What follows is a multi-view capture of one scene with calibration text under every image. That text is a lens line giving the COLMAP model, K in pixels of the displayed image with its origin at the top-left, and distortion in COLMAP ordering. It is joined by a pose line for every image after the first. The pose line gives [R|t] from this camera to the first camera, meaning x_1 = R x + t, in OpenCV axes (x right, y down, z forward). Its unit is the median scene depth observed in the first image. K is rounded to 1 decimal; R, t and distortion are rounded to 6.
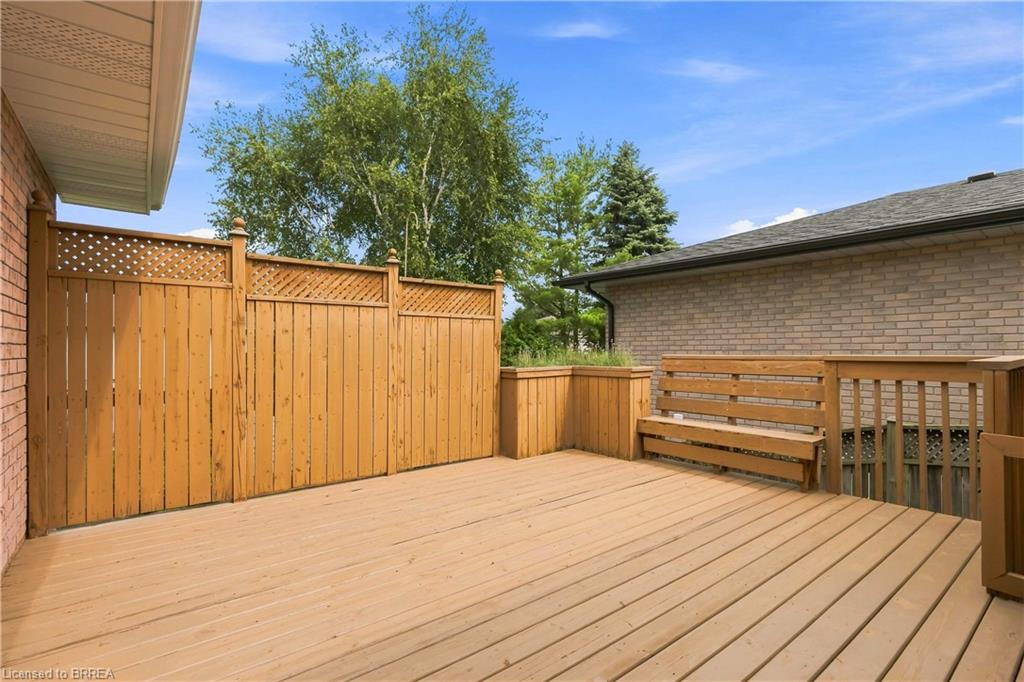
lens RADIAL K [[482.9, 0, 515.0], [0, 482.9, 346.4], [0, 0, 1]] dist [0.002002, 0.000830]
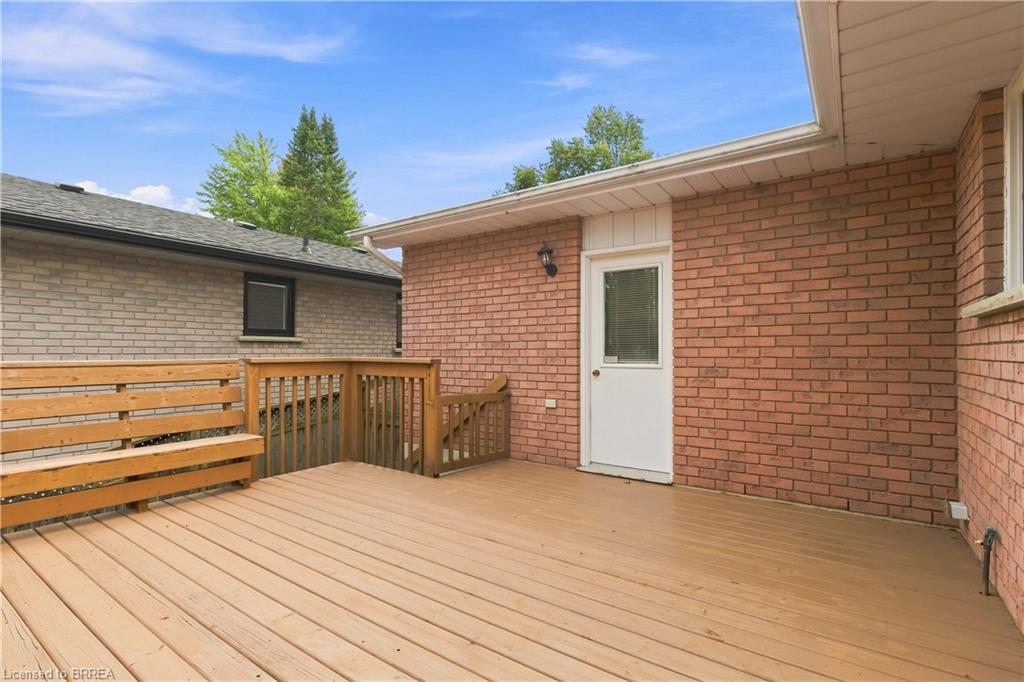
lens RADIAL K [[482.9, 0, 513.3], [0, 482.9, 344.9], [0, 0, 1]] dist [0.002002, 0.000830]
pose [[-0.292737, 0.019463, 0.955995, -0.411447], [-0.007500, 0.999715, -0.022650, 0.005277], [-0.956164, -0.013800, -0.292508, 0.525542]]
